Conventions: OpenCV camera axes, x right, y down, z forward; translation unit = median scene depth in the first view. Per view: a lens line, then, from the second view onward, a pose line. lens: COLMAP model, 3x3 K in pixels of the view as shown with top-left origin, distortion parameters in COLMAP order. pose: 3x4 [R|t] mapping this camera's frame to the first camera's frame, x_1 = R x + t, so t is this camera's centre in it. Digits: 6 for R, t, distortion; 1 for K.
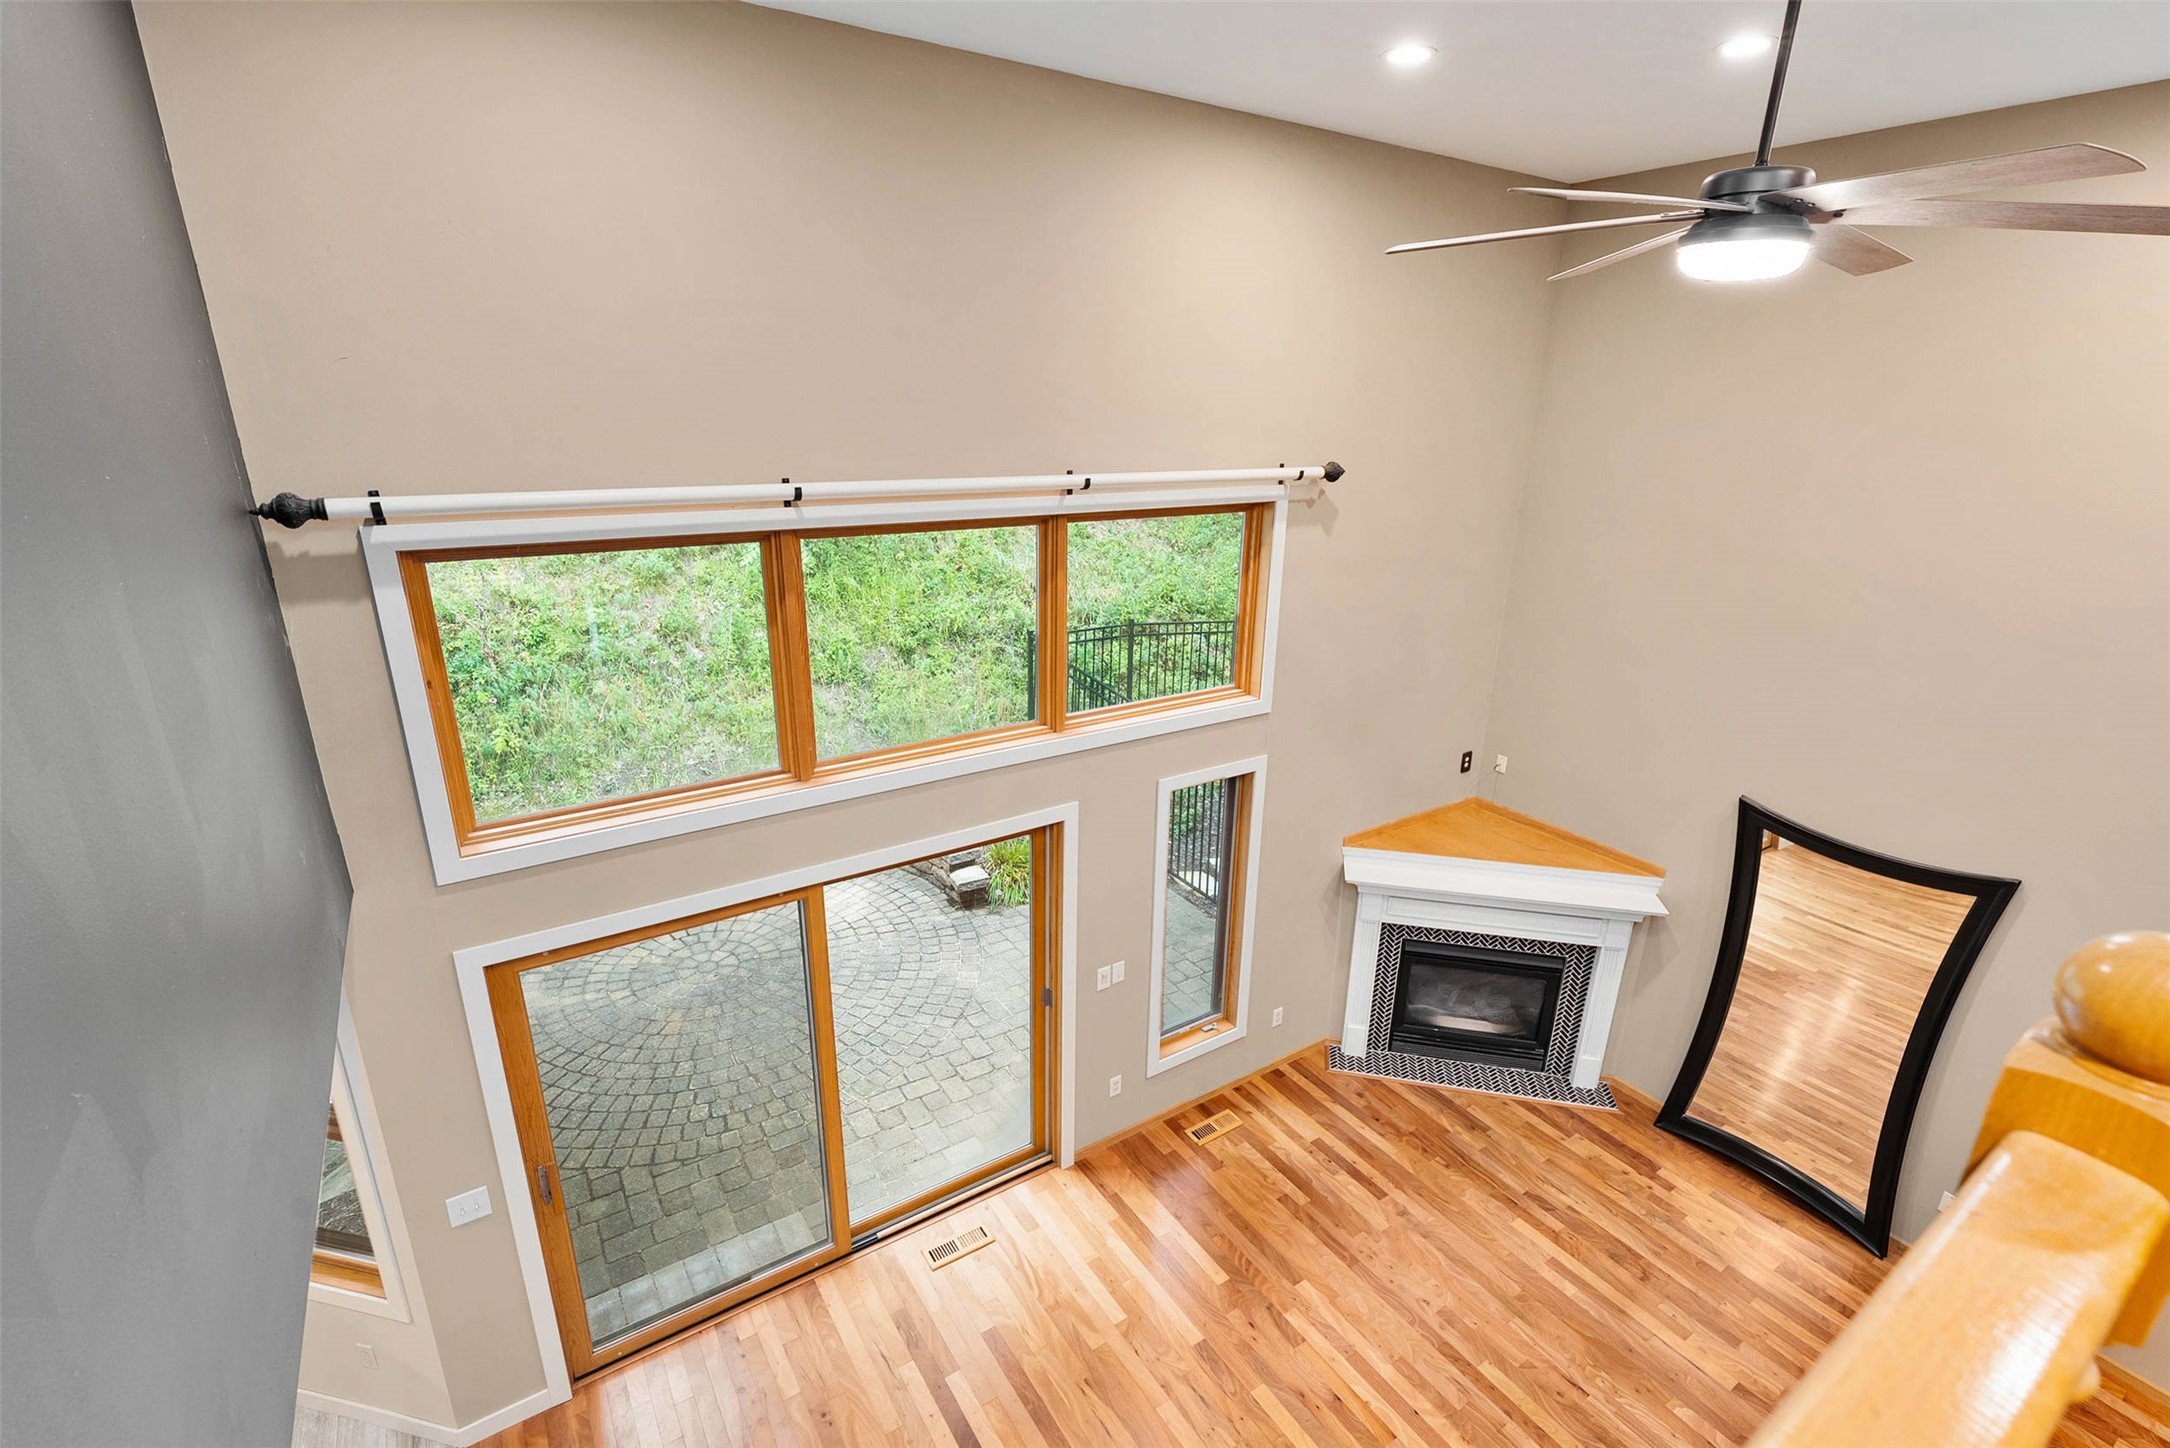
lens RADIAL K [[977.4, 0, 1081.1], [0, 977.4, 721.1], [0, 0, 1]] dist [-0.001345, -0.000176]
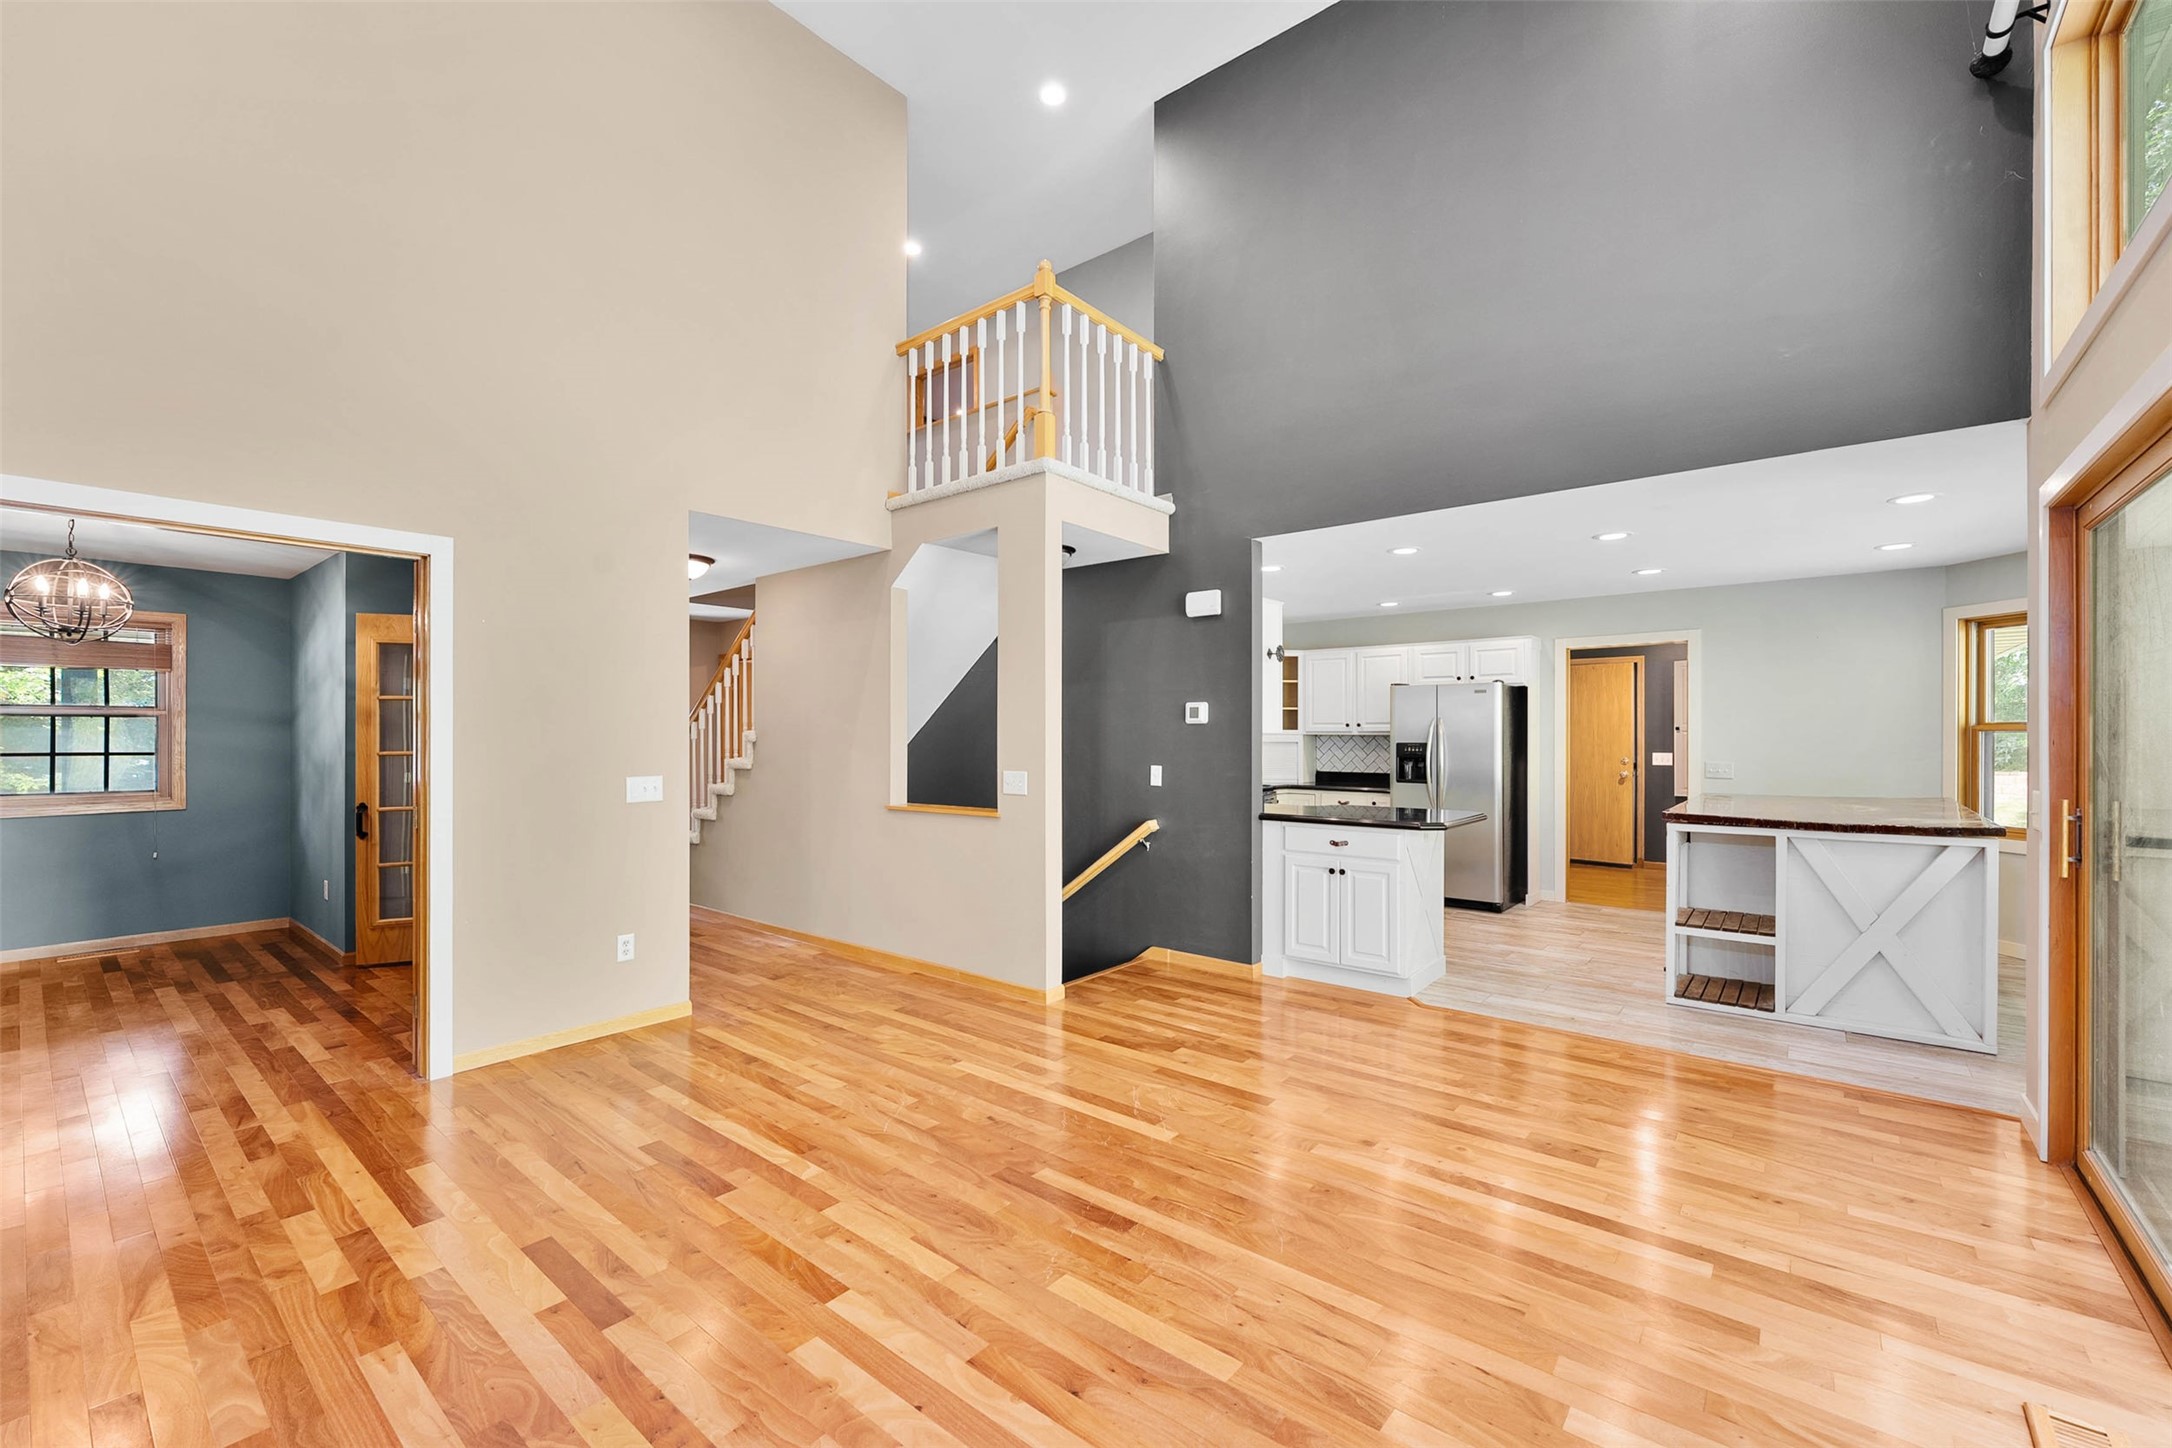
lens RADIAL K [[888.5, 0, 1092.0], [0, 888.5, 734.7], [0, 0, 1]] dist [-0.008747, -0.000927]
pose [[-0.950688, -0.017225, -0.309669, 0.303707], [-0.113415, 0.948612, 0.295420, 0.193762], [0.288667, 0.315973, -0.903788, 0.990872]]
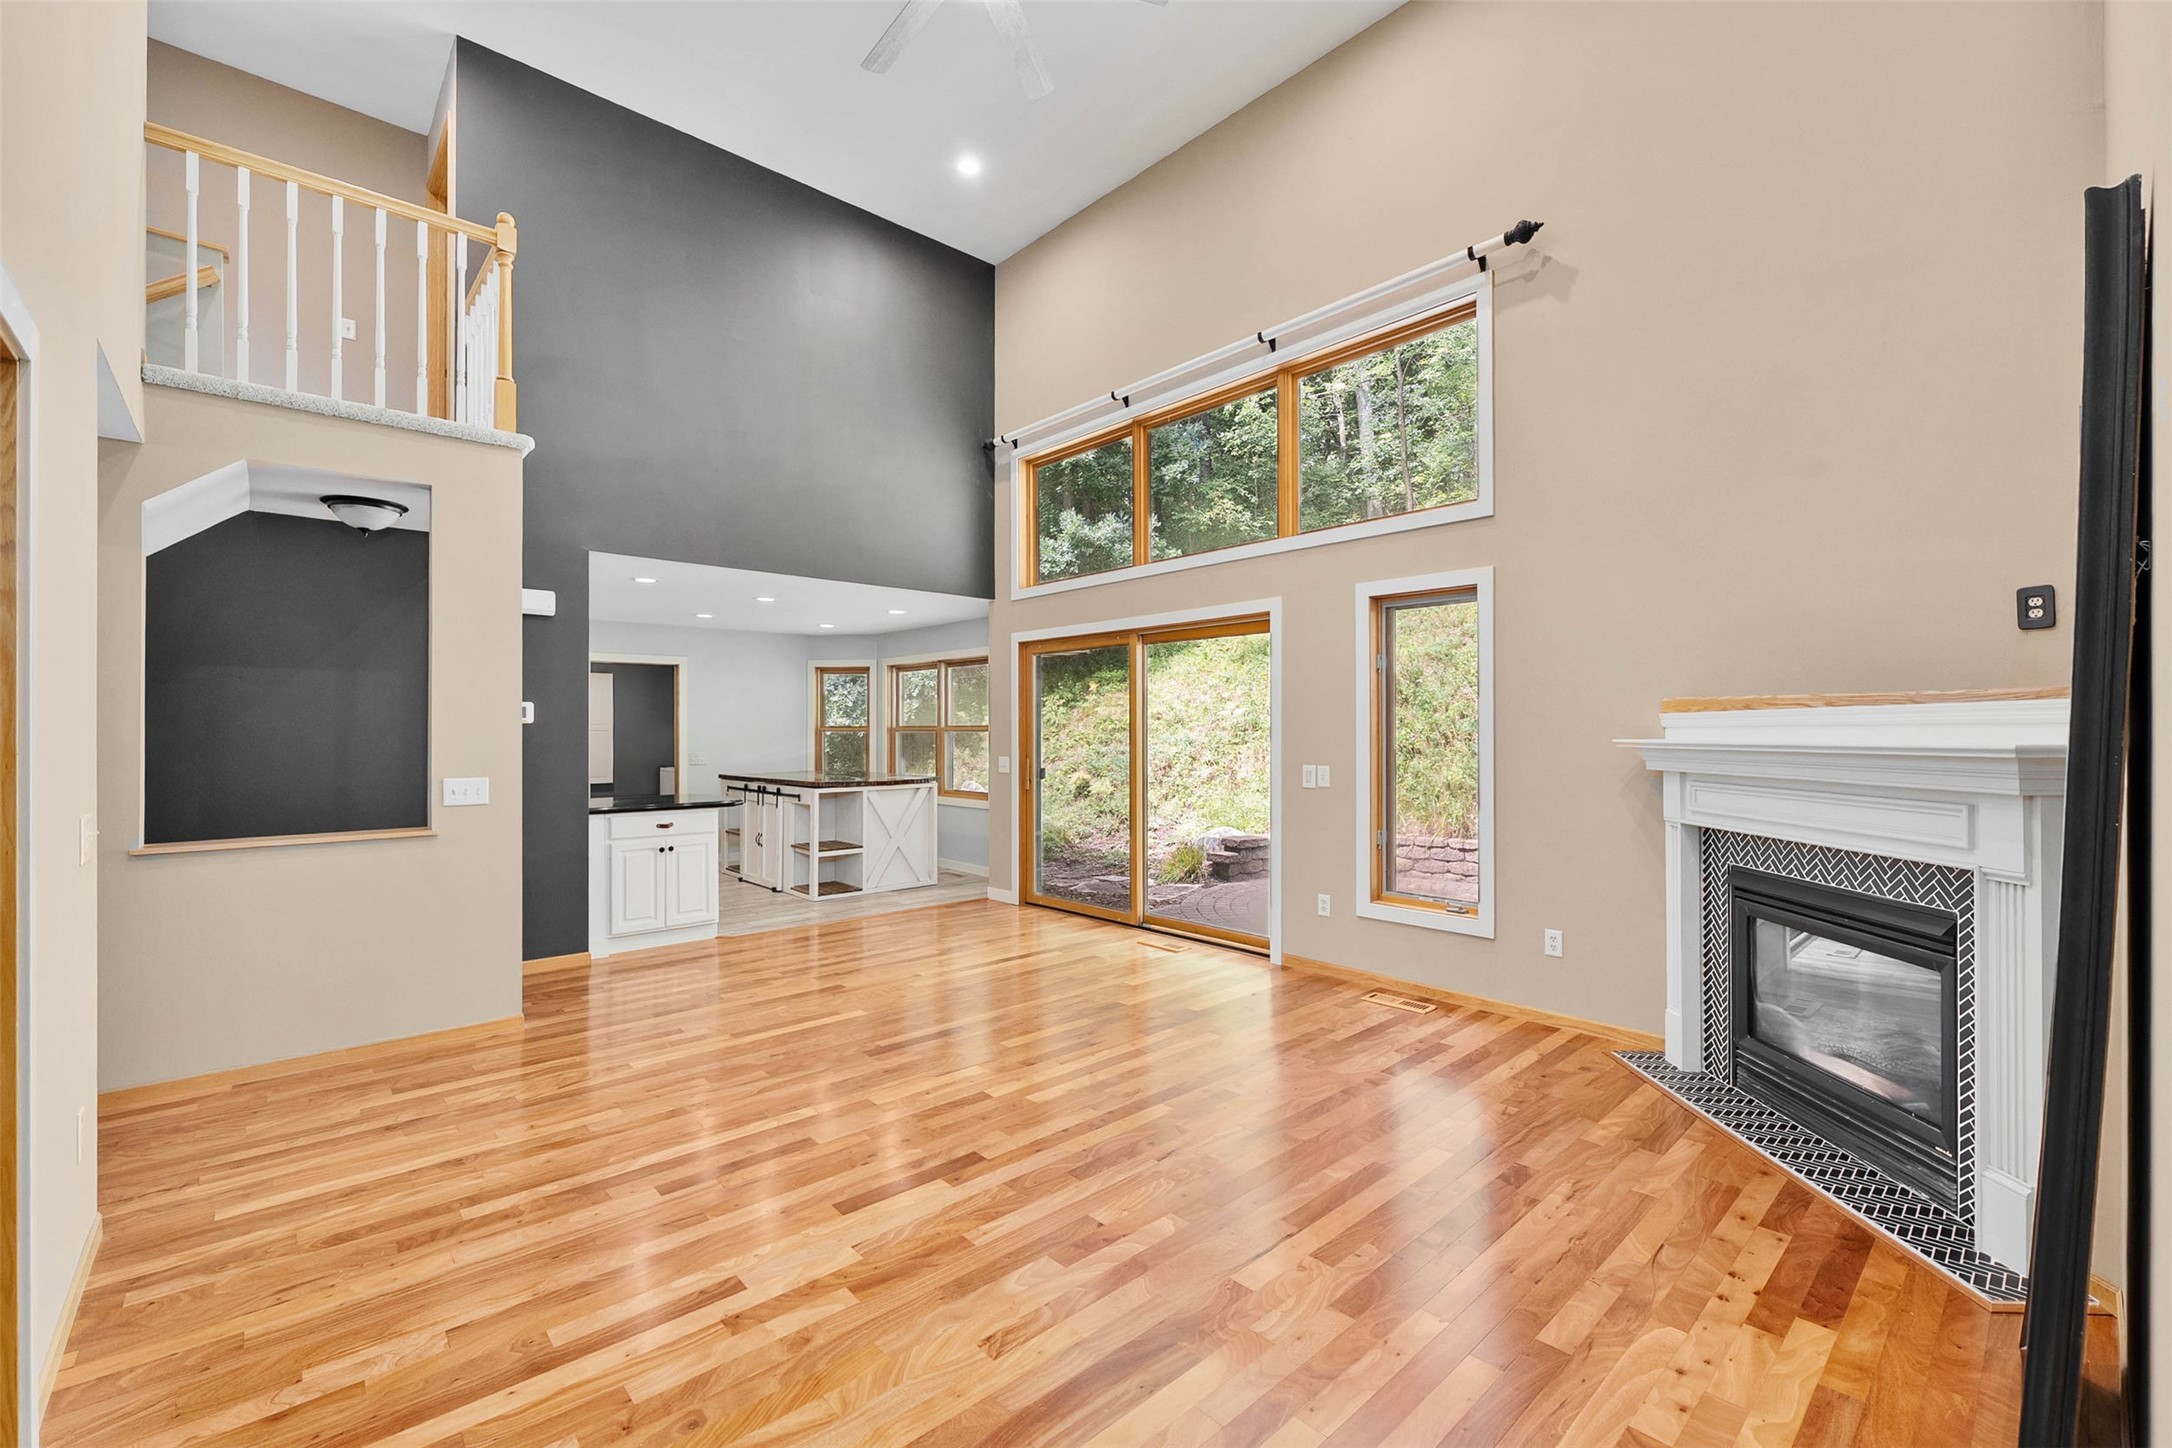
lens RADIAL K [[888.5, 0, 1083.5], [0, 888.5, 729.5], [0, 0, 1]] dist [-0.008747, -0.000927]
pose [[0.161723, -0.019235, -0.986649, 0.909890], [-0.306216, 0.949480, -0.068703, 0.340739], [0.938124, 0.313239, 0.147662, 0.573810]]
